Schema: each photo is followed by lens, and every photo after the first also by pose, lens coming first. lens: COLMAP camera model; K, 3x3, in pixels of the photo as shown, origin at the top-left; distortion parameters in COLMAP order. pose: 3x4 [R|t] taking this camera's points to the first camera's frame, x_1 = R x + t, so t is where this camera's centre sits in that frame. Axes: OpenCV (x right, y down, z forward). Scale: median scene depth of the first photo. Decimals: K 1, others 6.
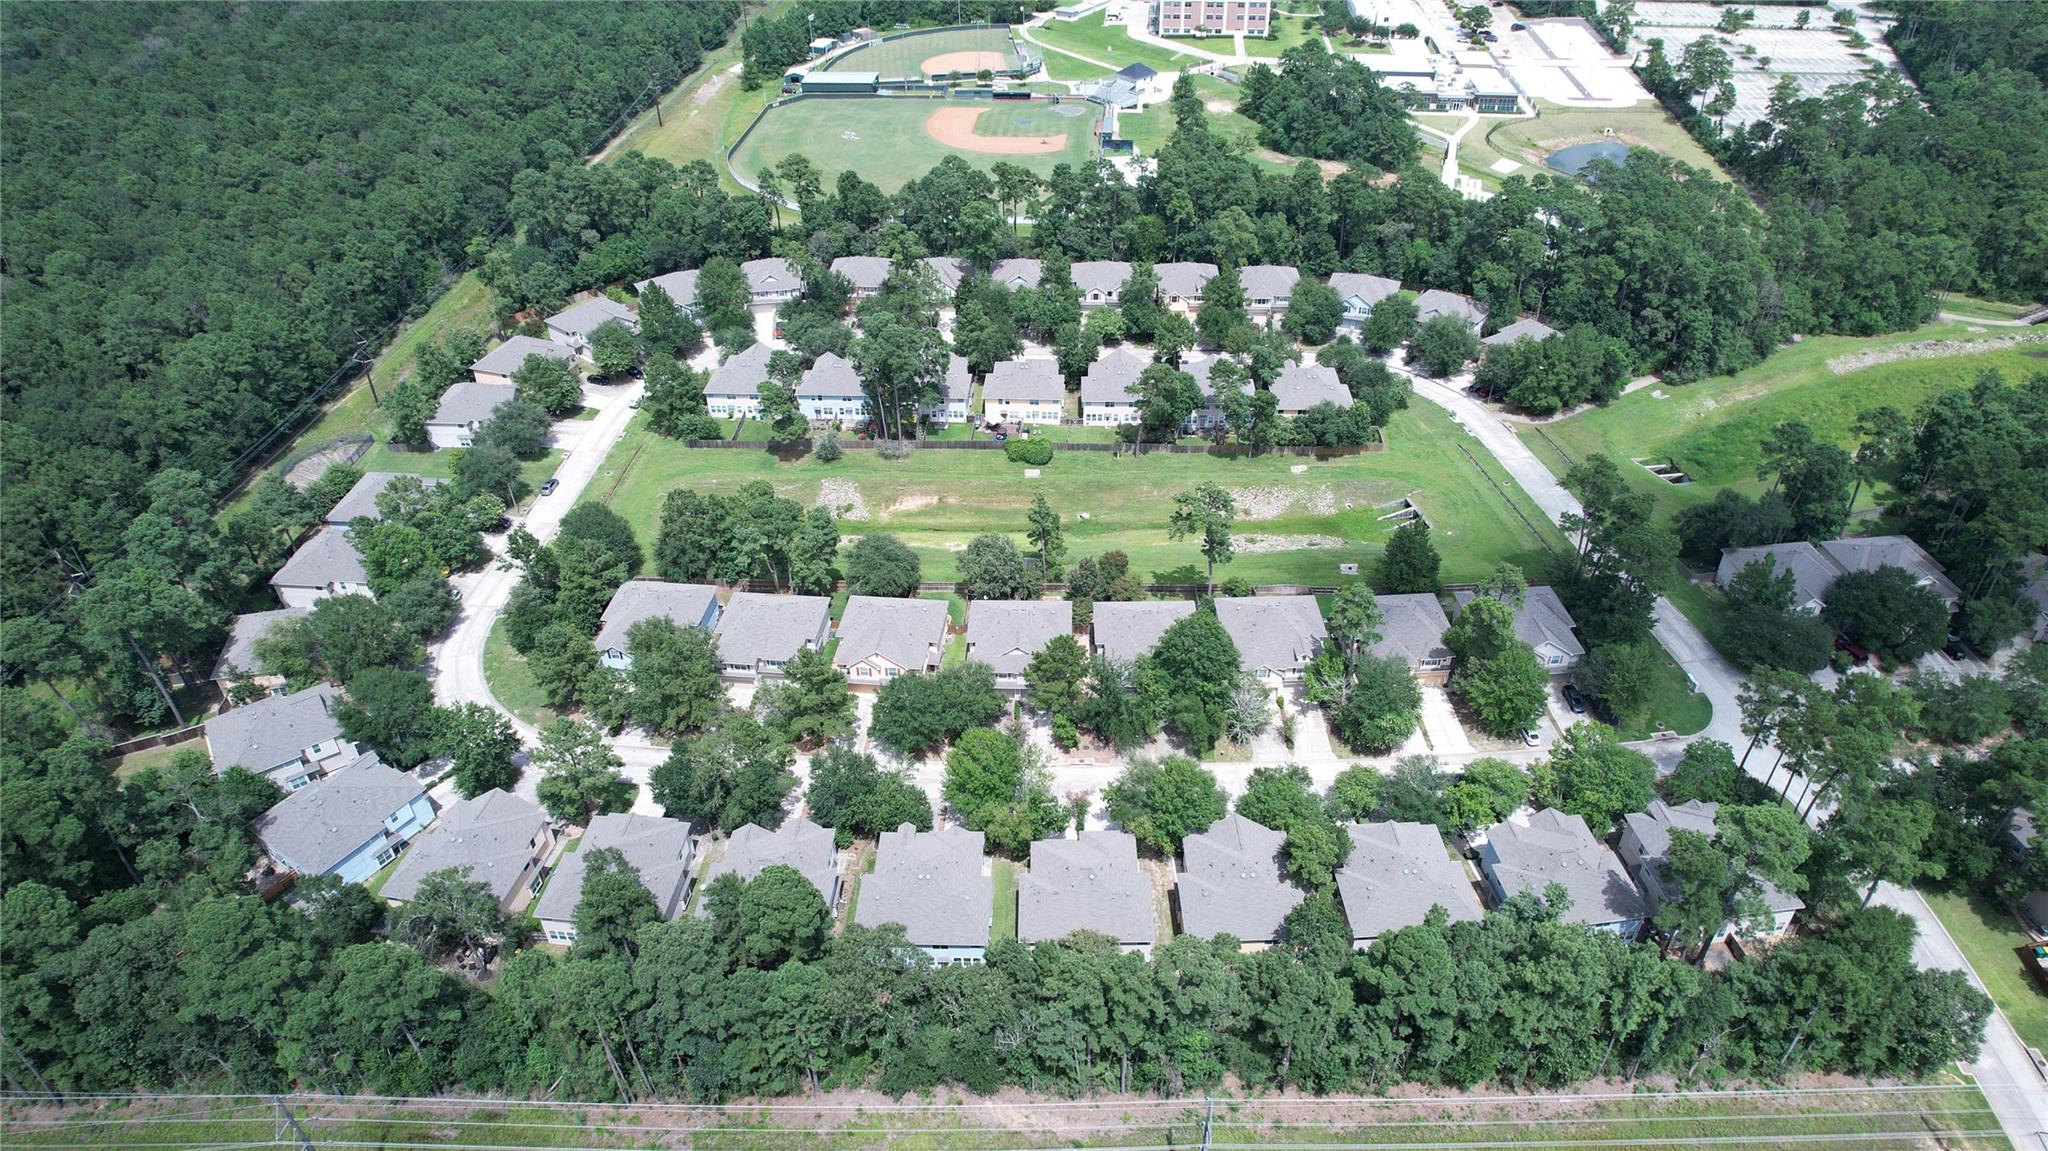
lens RADIAL K [[1291.5, 0, 1024.3], [0, 1291.5, 573.7], [0, 0, 1]] dist [-0.024628, -0.001325]
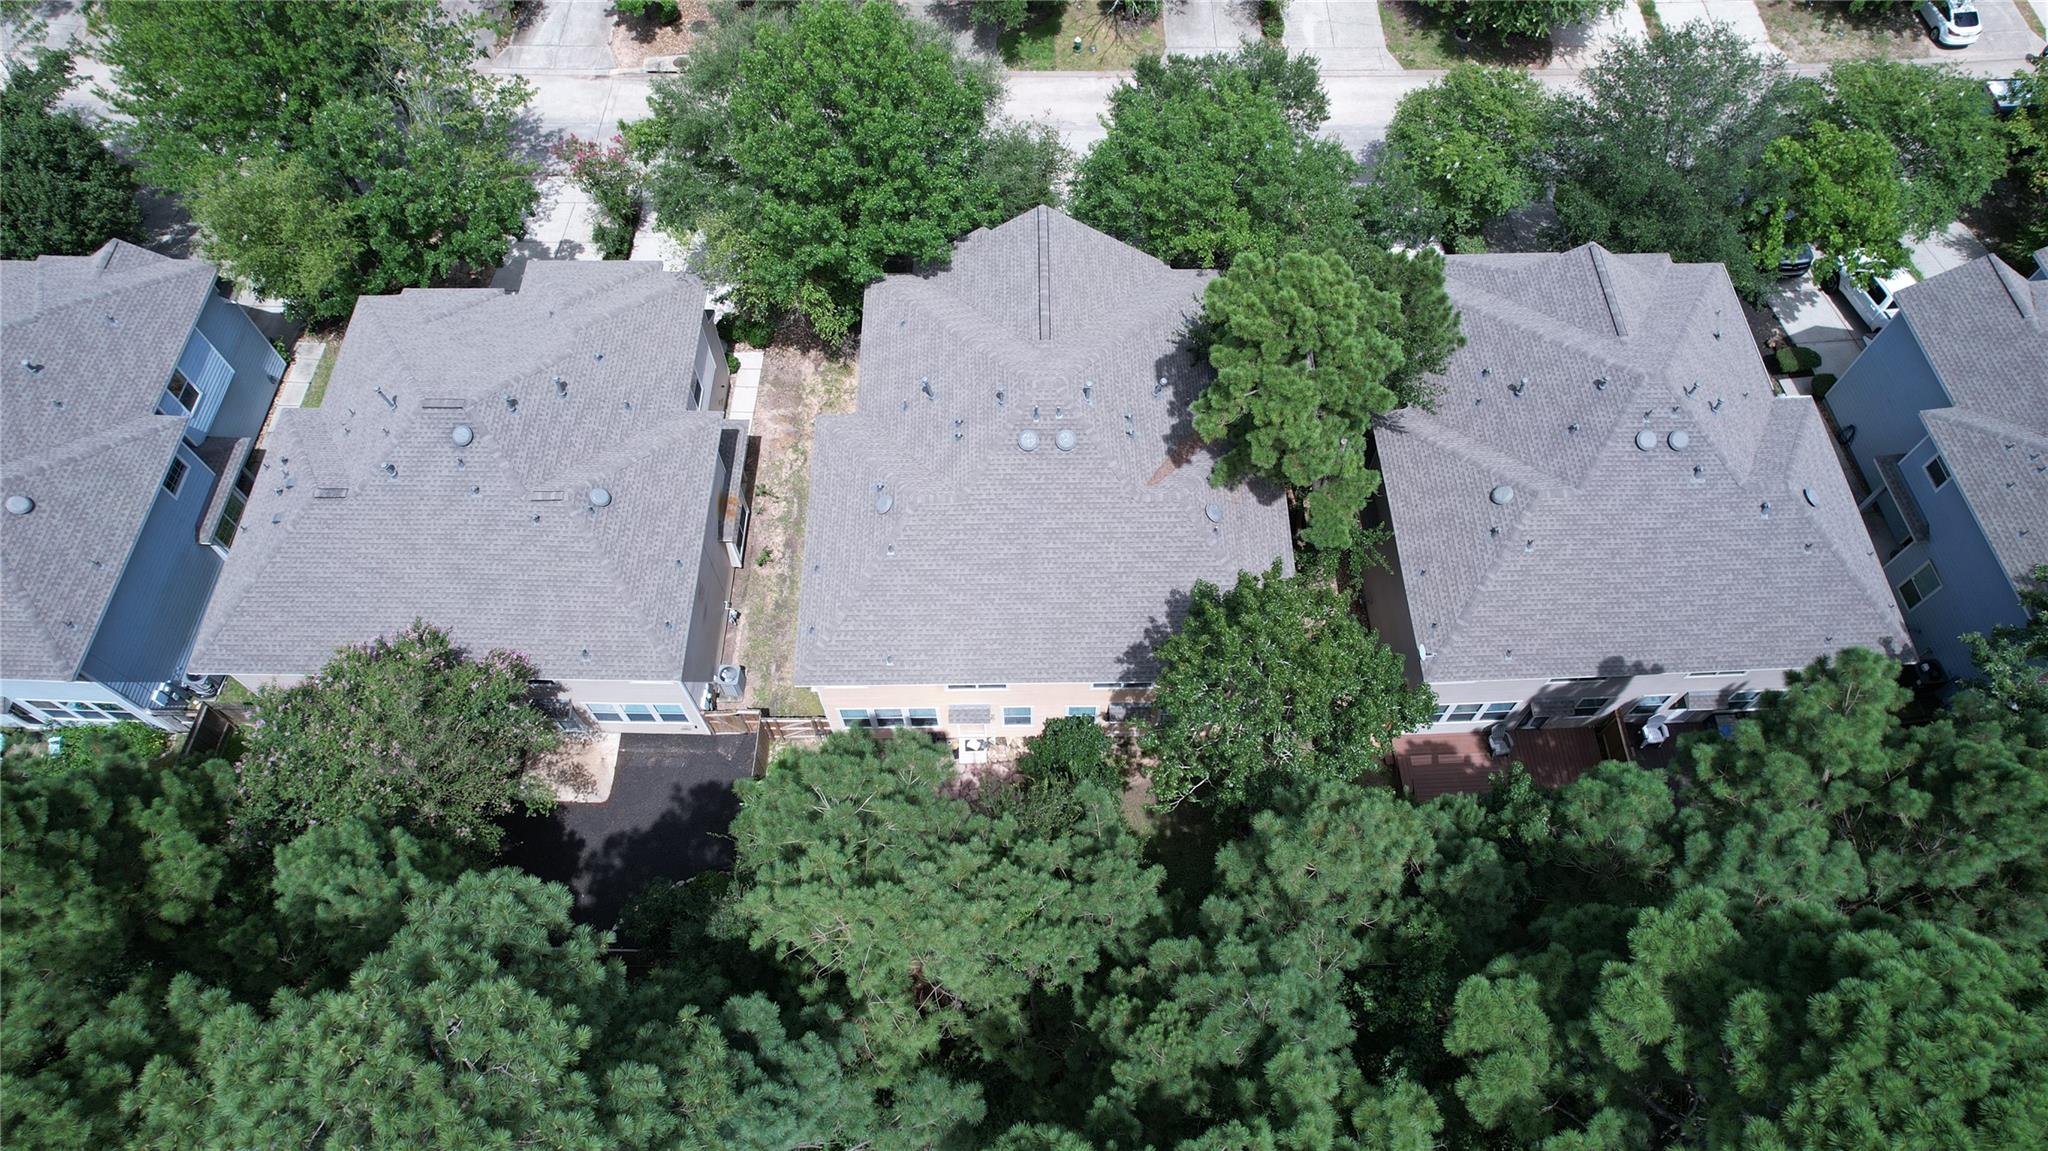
lens RADIAL K [[1291.5, 0, 1021.3], [0, 1291.5, 576.2], [0, 0, 1]] dist [-0.024628, -0.001325]
pose [[0.999817, 0.017504, 0.007765, 0.157373], [-0.019145, 0.905470, 0.423978, 0.139338], [0.000391, -0.424049, 0.905639, 0.707382]]
